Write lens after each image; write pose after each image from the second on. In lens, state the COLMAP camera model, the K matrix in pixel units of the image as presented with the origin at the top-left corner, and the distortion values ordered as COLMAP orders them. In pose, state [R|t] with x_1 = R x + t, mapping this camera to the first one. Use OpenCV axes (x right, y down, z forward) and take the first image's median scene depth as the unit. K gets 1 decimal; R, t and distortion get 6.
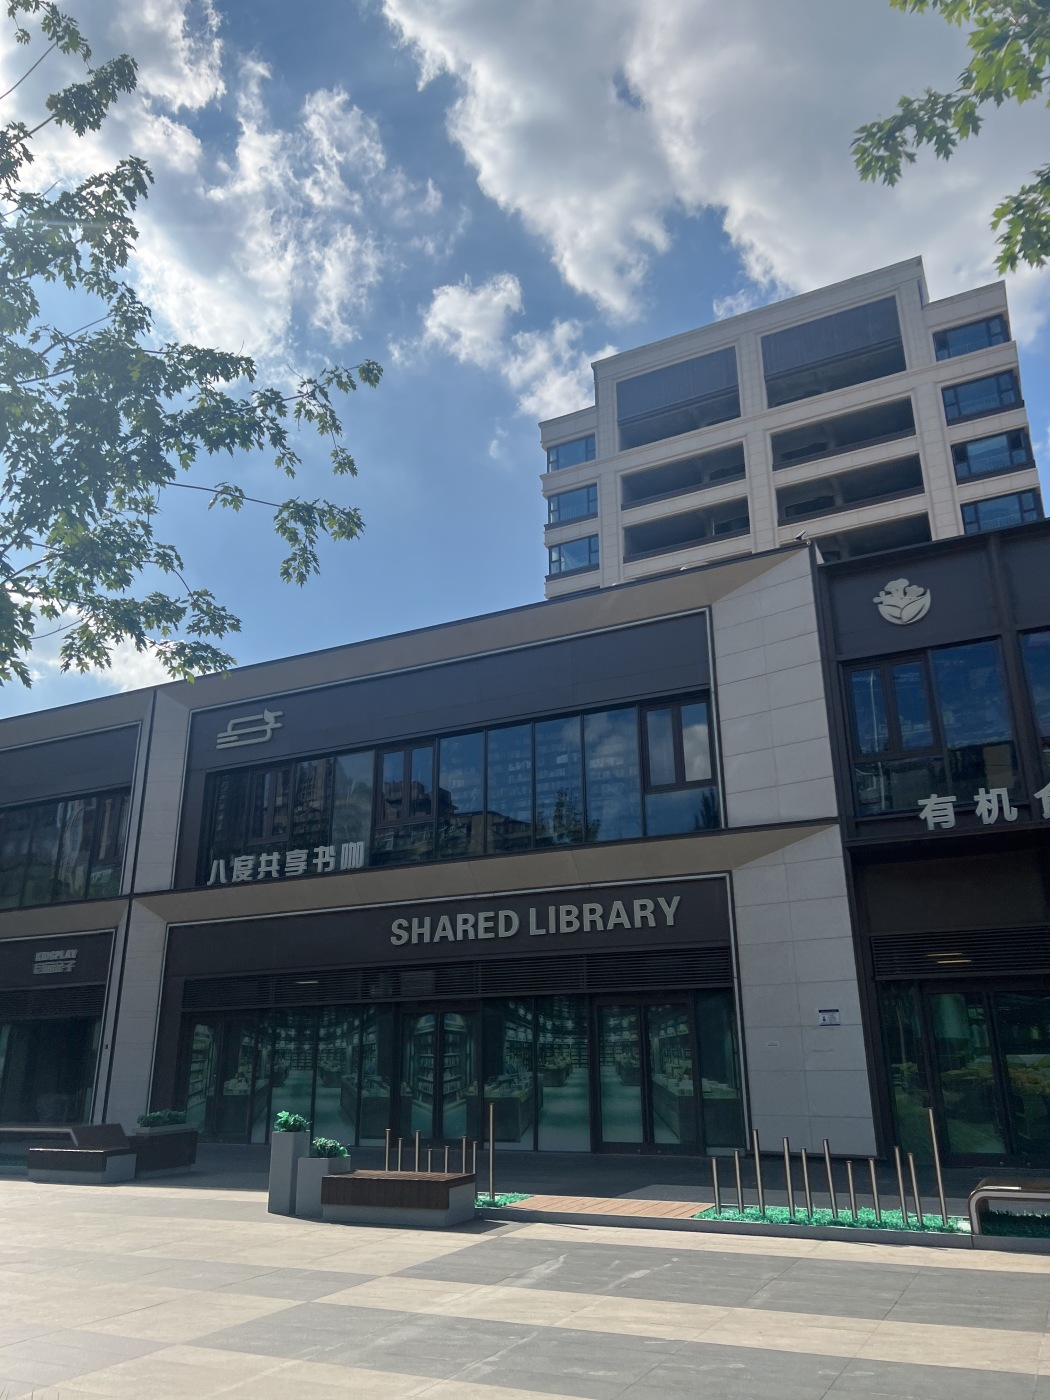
lens RADIAL K [[1032.4, 0, 525.0], [0, 1032.4, 700.0], [0, 0, 1]] dist [0.107823, -0.217874]
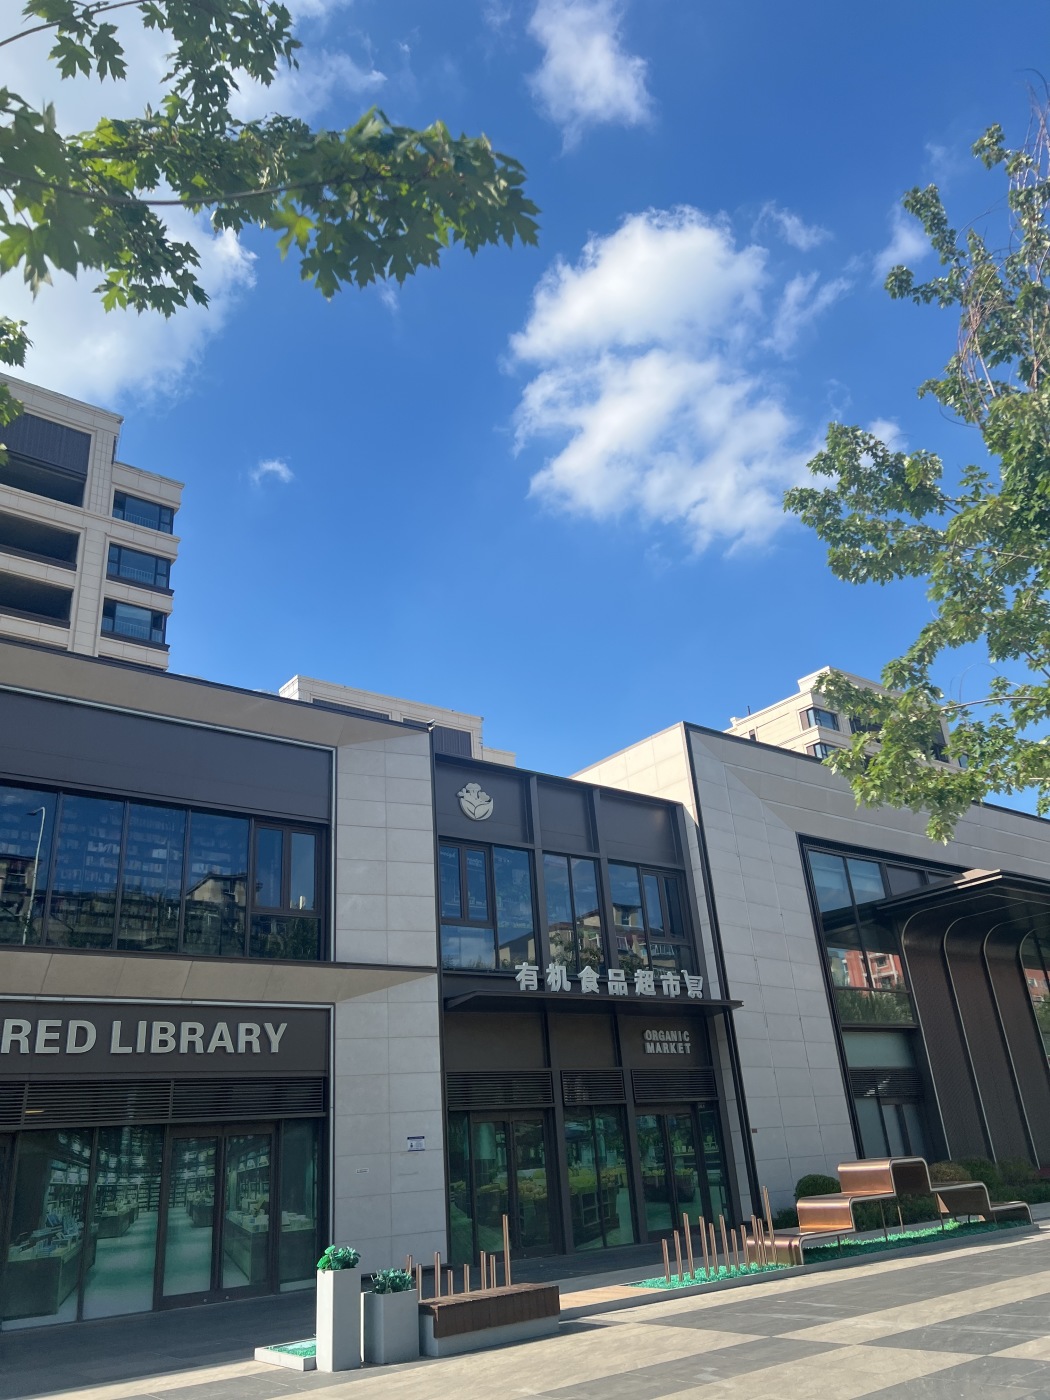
lens RADIAL K [[1056.5, 0, 525.0], [0, 1056.5, 700.0], [0, 0, 1]] dist [-0.000695, -0.000755]
pose [[0.429375, 0.347928, 0.833417, -0.699072], [-0.227010, 0.934764, -0.273283, 0.122757], [-0.874130, -0.071853, 0.480347, 0.331555]]
